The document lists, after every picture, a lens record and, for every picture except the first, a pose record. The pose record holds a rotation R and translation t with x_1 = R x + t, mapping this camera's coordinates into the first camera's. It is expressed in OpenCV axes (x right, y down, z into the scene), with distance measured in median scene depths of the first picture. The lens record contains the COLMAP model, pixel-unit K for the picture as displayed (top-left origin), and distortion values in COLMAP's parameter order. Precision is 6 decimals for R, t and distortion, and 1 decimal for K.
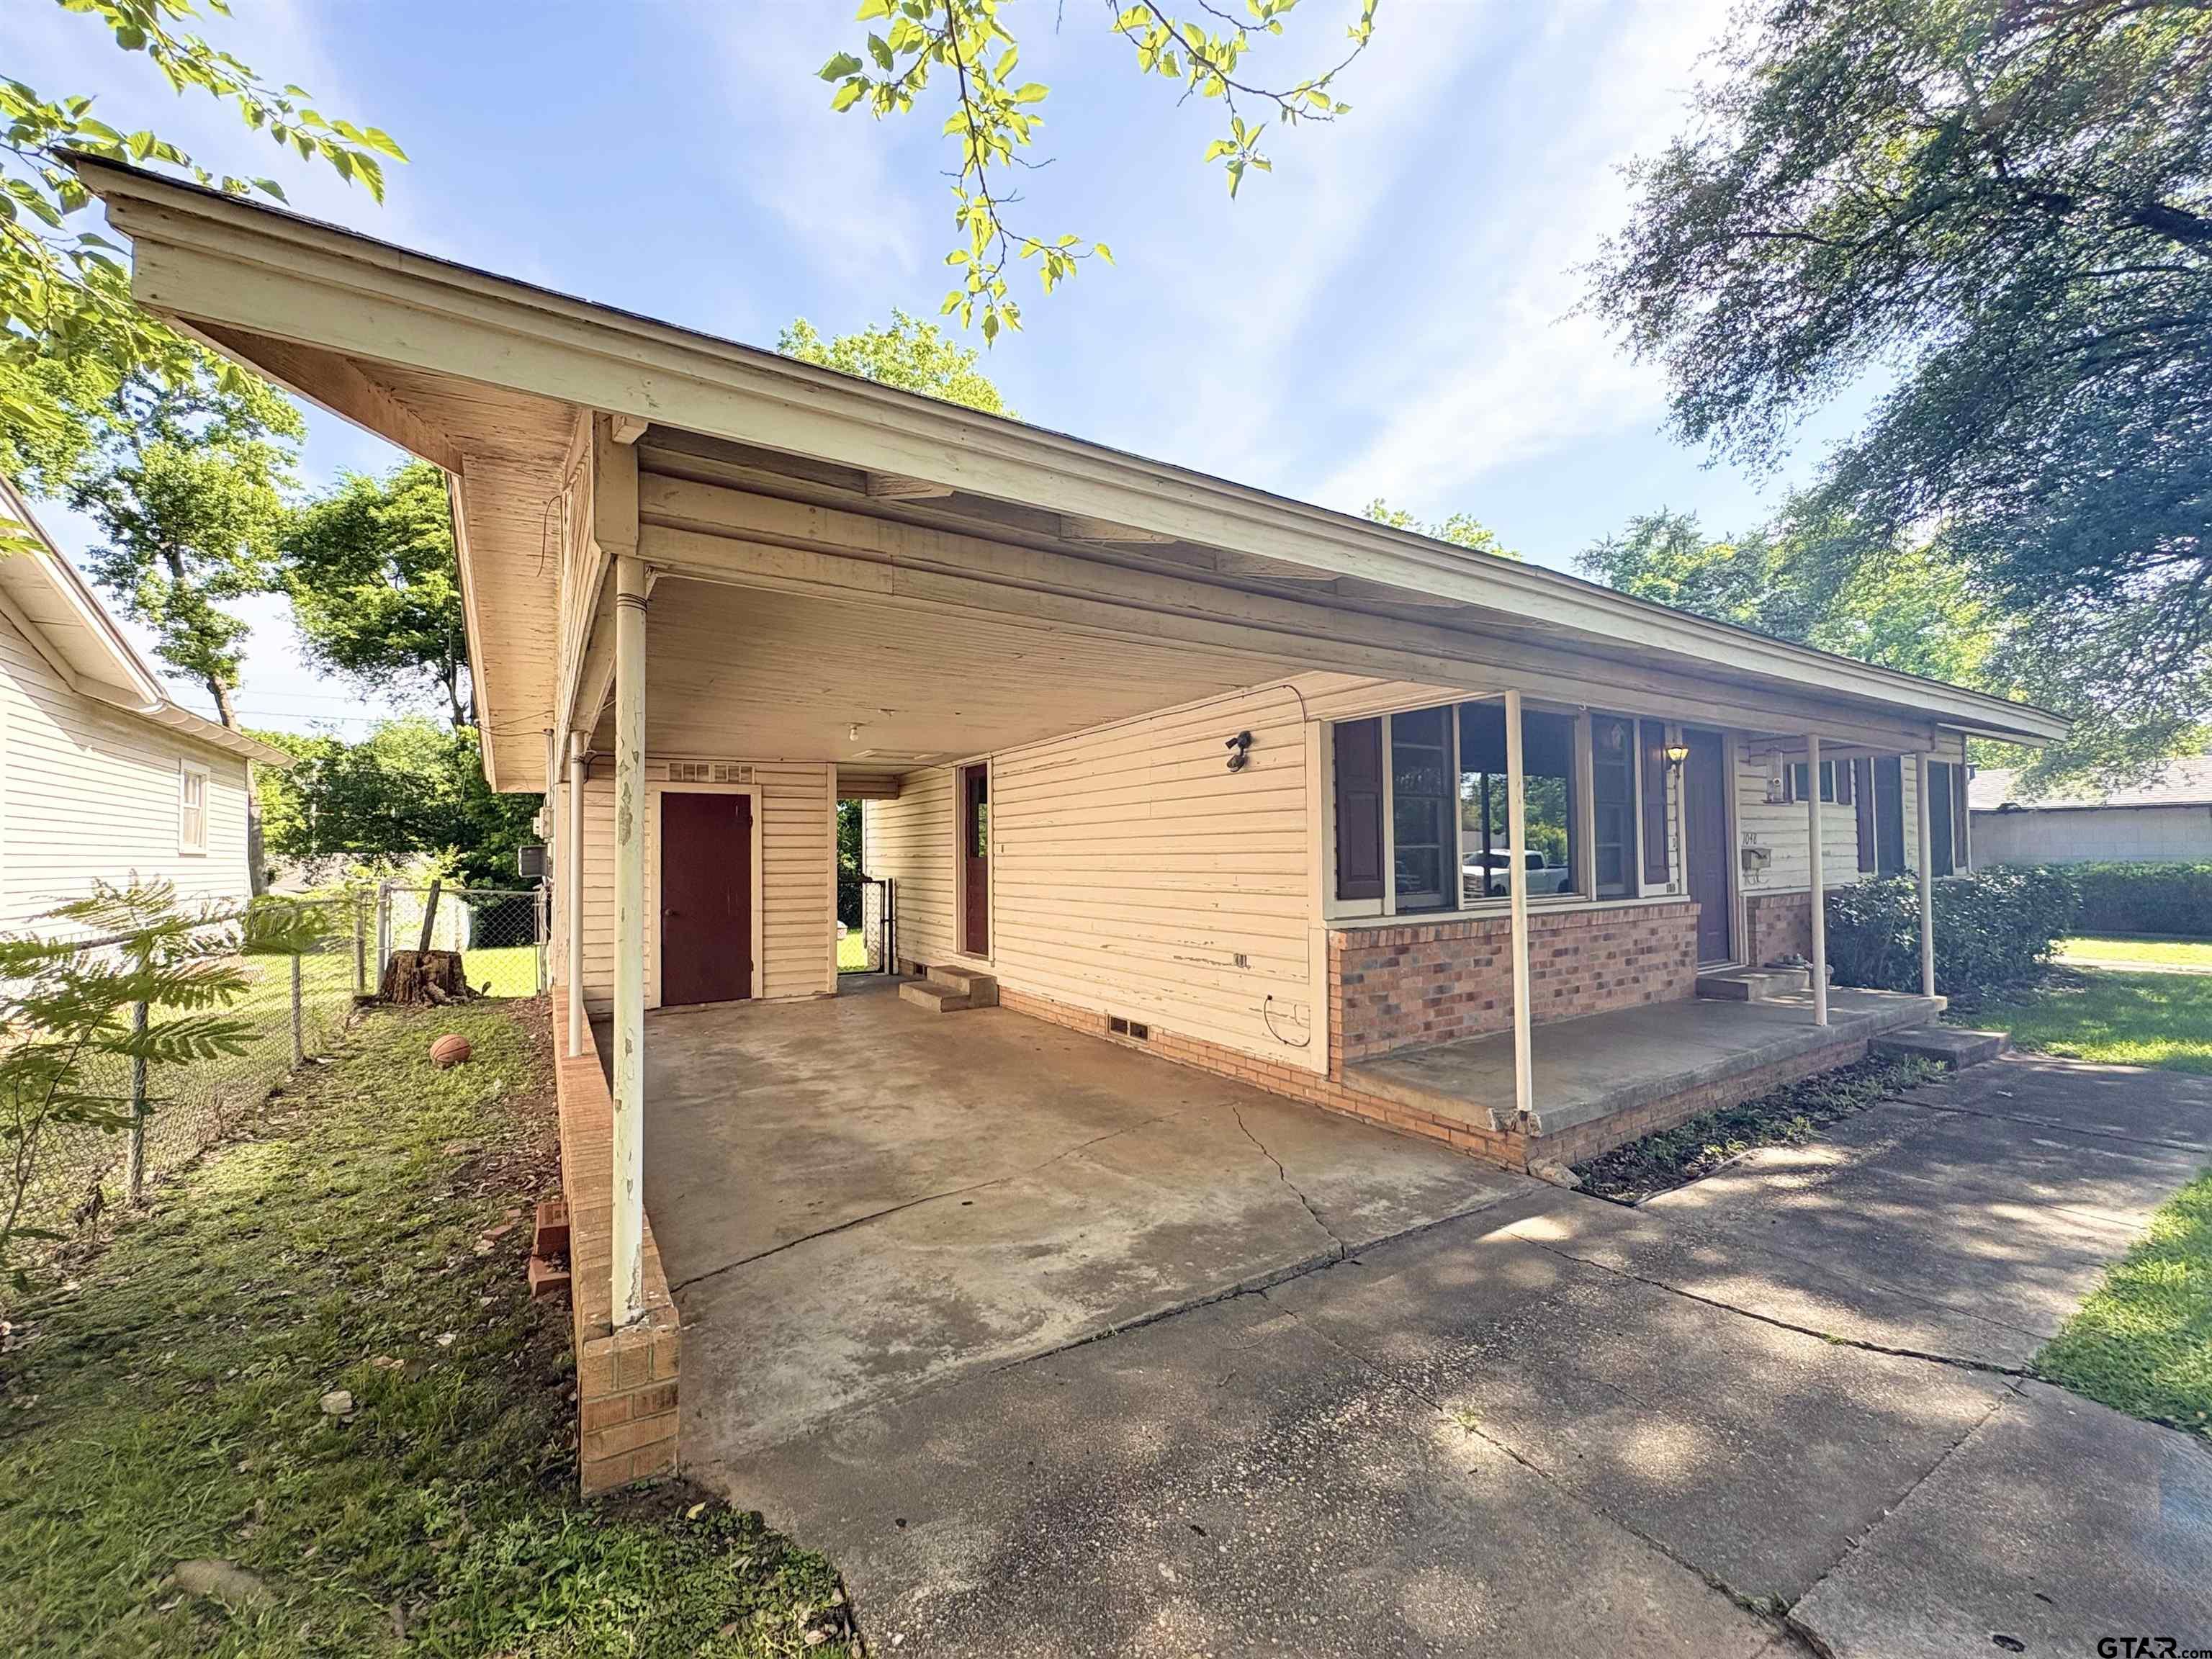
lens RADIAL K [[883.9, 0, 1106.0], [0, 883.9, 829.5], [0, 0, 1]] dist [-0.002522, 0.002760]
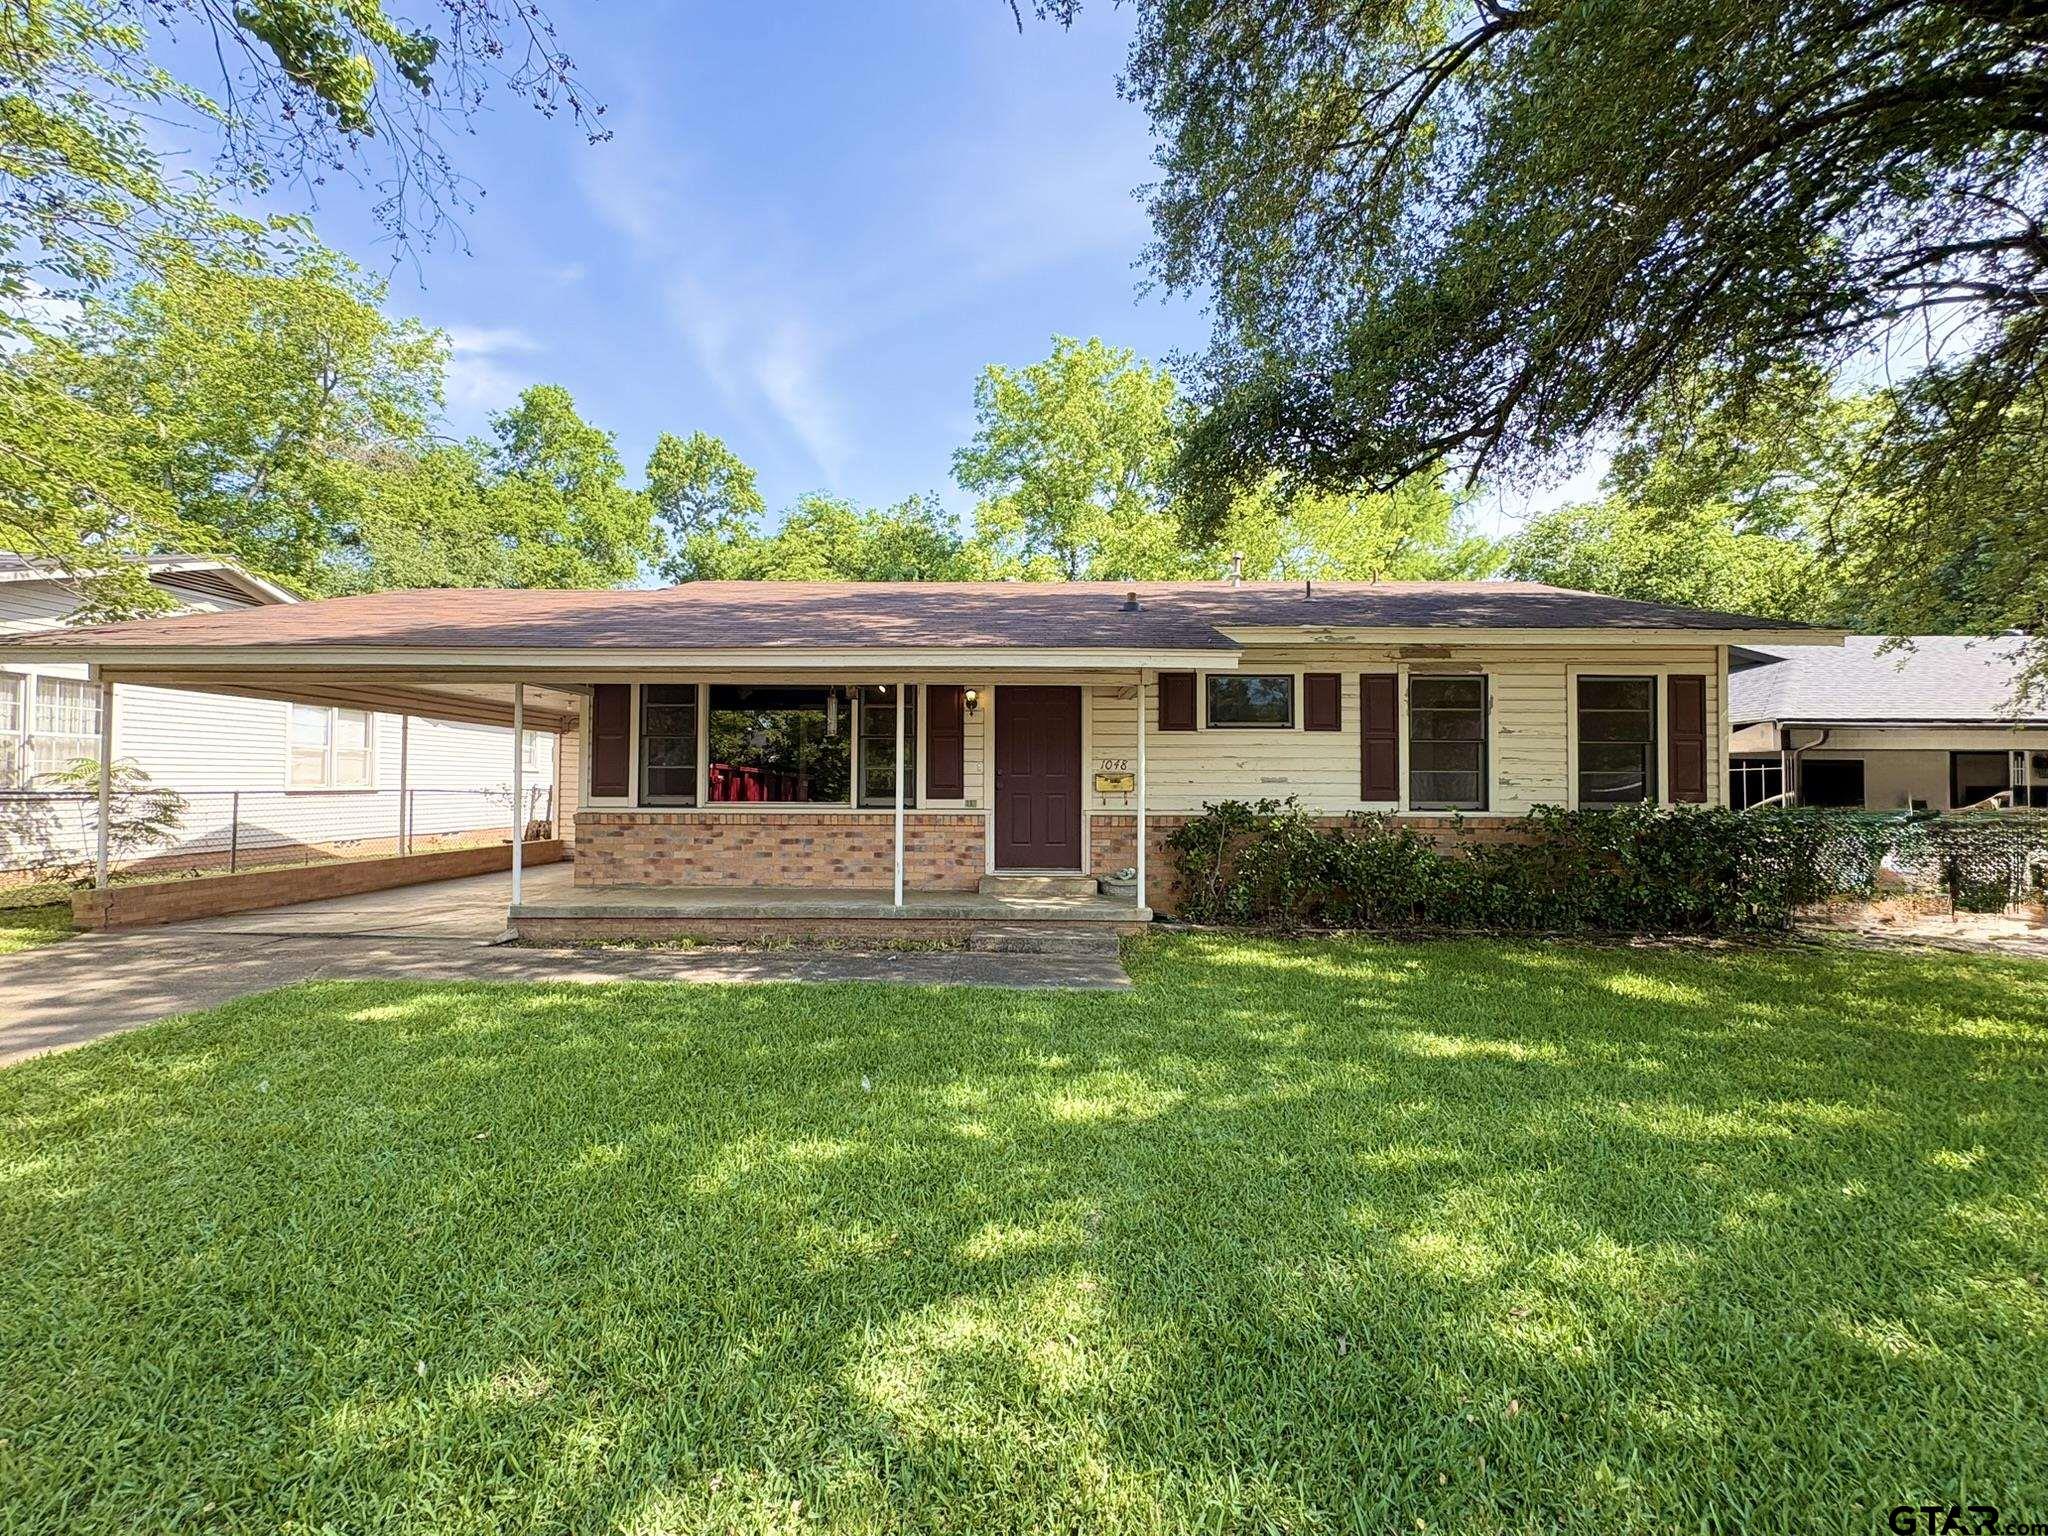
lens RADIAL K [[818.4, 0, 1024.0], [0, 818.4, 768.0], [0, 0, 1]] dist [-0.002522, 0.002760]
pose [[0.840556, 0.005034, -0.541702, 1.410229], [-0.000448, 0.999963, 0.008598, 0.006331], [0.541725, -0.006984, 0.840527, 0.071930]]
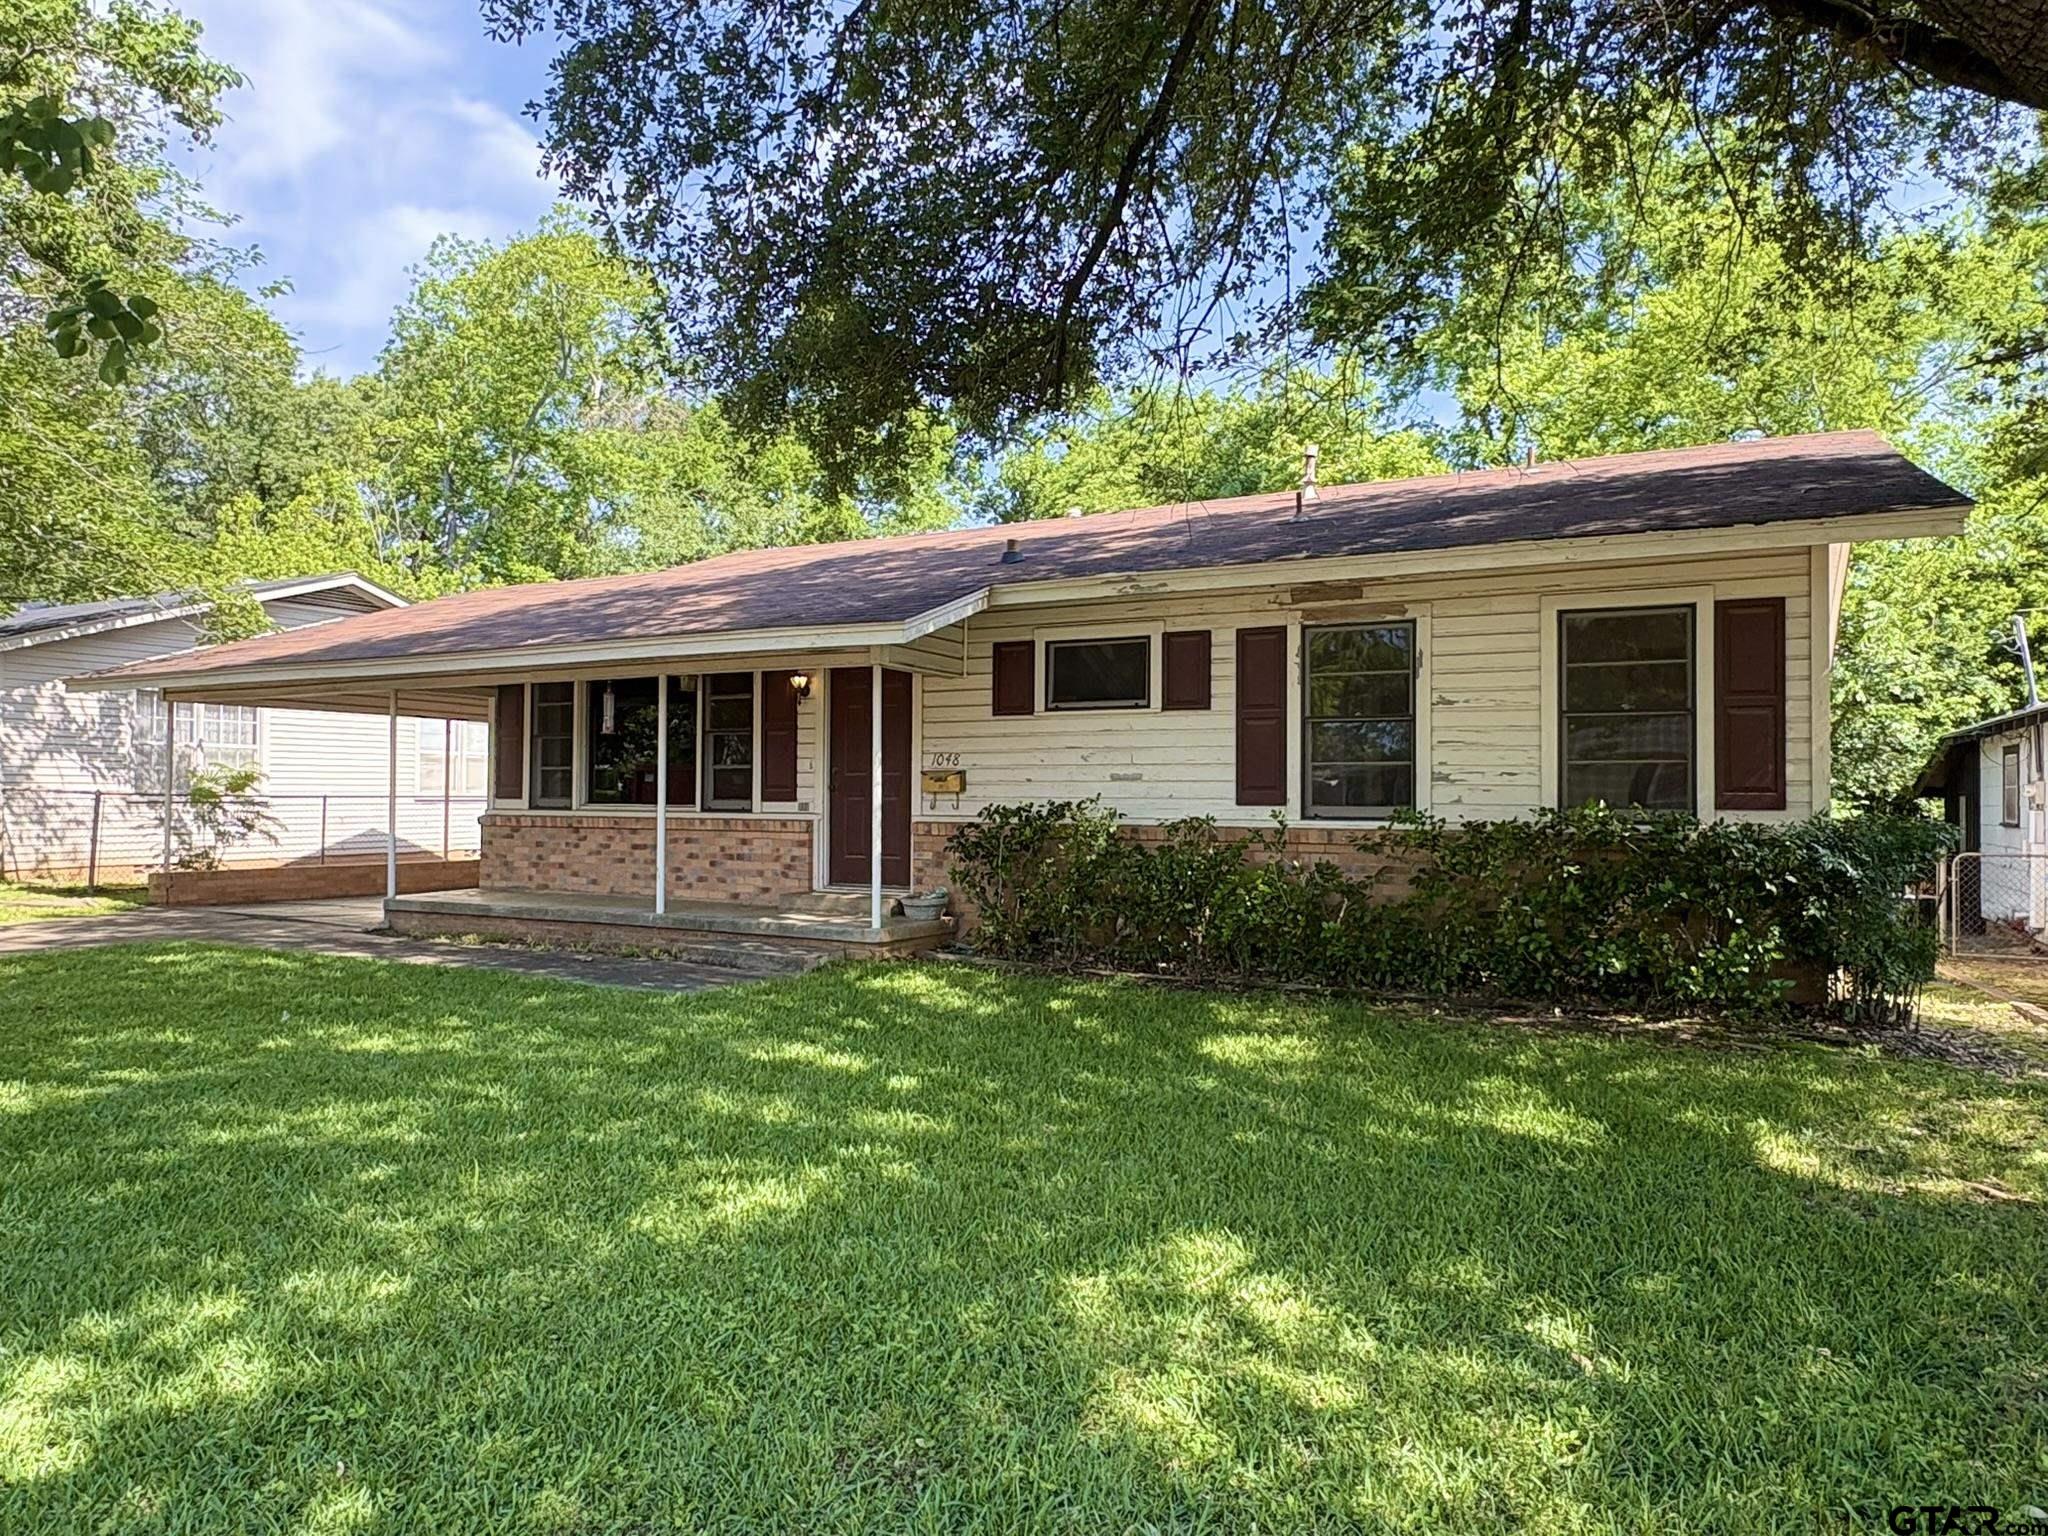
lens RADIAL K [[1291.3, 0, 1024.0], [0, 1291.3, 768.0], [0, 0, 1]] dist [0.005449, 0.001645]
pose [[0.492899, -0.004033, -0.870077, 2.268359], [0.011856, 0.999928, 0.002082, 0.019950], [0.870006, -0.011342, 0.492911, 0.487294]]
